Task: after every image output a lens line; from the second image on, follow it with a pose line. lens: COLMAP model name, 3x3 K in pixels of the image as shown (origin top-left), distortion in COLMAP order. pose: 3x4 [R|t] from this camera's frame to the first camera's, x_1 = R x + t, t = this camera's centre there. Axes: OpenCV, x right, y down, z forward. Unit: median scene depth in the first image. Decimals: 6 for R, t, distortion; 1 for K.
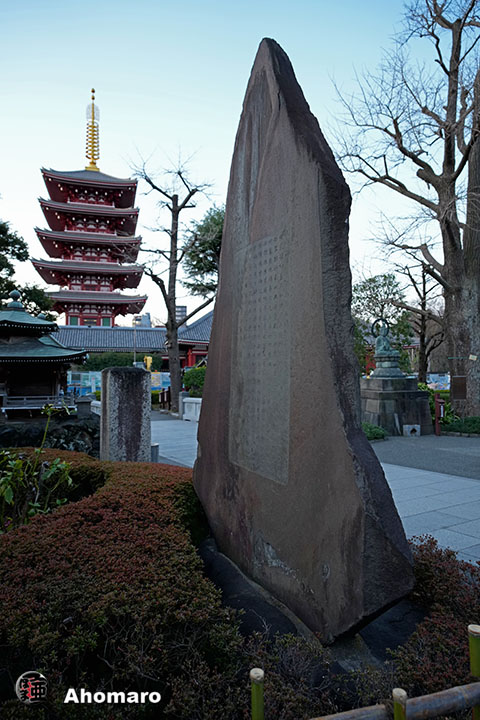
lens RADIAL K [[442.7, 0, 236.4], [0, 442.7, 361.0], [0, 0, 1]] dist [0.010955, 0.000610]
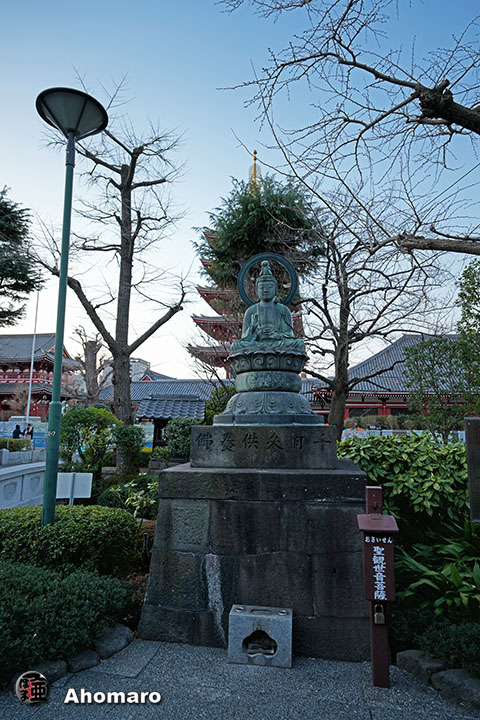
lens RADIAL K [[442.7, 0, 244.7], [0, 442.7, 363.2], [0, 0, 1]] dist [0.010955, 0.000610]
pose [[0.895482, -0.049466, -0.442341, 0.321959], [-0.006516, 0.992242, -0.124152, 0.022997], [0.445051, 0.114058, 0.888212, 0.481010]]
